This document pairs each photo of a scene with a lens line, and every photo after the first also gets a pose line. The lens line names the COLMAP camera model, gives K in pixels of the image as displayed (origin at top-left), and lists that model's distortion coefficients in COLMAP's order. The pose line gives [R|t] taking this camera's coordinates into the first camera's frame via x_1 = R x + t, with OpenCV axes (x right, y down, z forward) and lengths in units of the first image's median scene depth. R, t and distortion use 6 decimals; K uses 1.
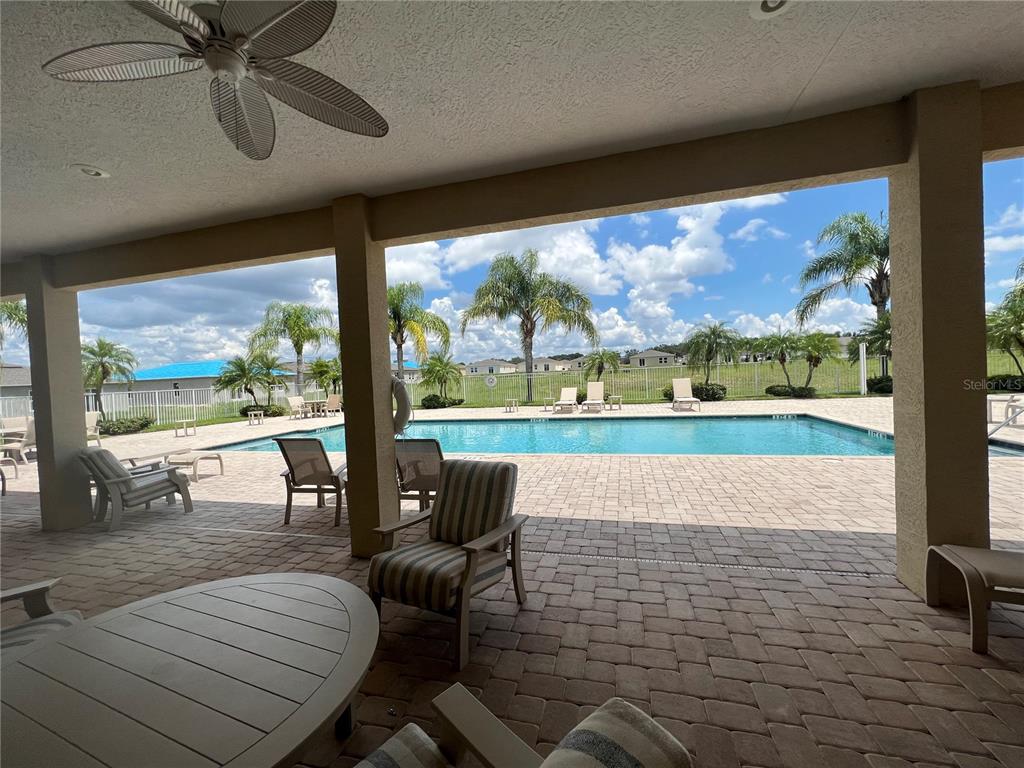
lens RADIAL K [[411.4, 0, 510.9], [0, 411.4, 382.6], [0, 0, 1]] dist [-0.003851, 0.001082]
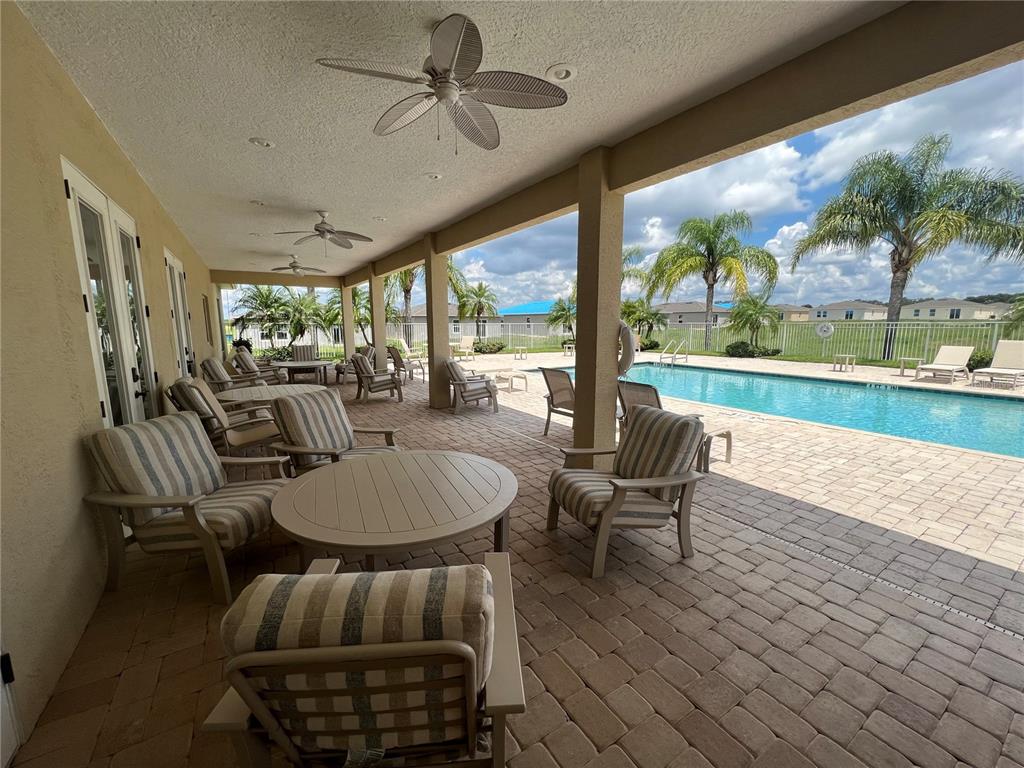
lens RADIAL K [[411.4, 0, 510.9], [0, 411.4, 382.9], [0, 0, 1]] dist [-0.003851, 0.001082]
pose [[0.736205, 0.140183, -0.662080, 0.187392], [-0.043740, 0.986122, 0.160156, -0.013371], [0.675343, -0.088948, 0.732120, 0.013277]]
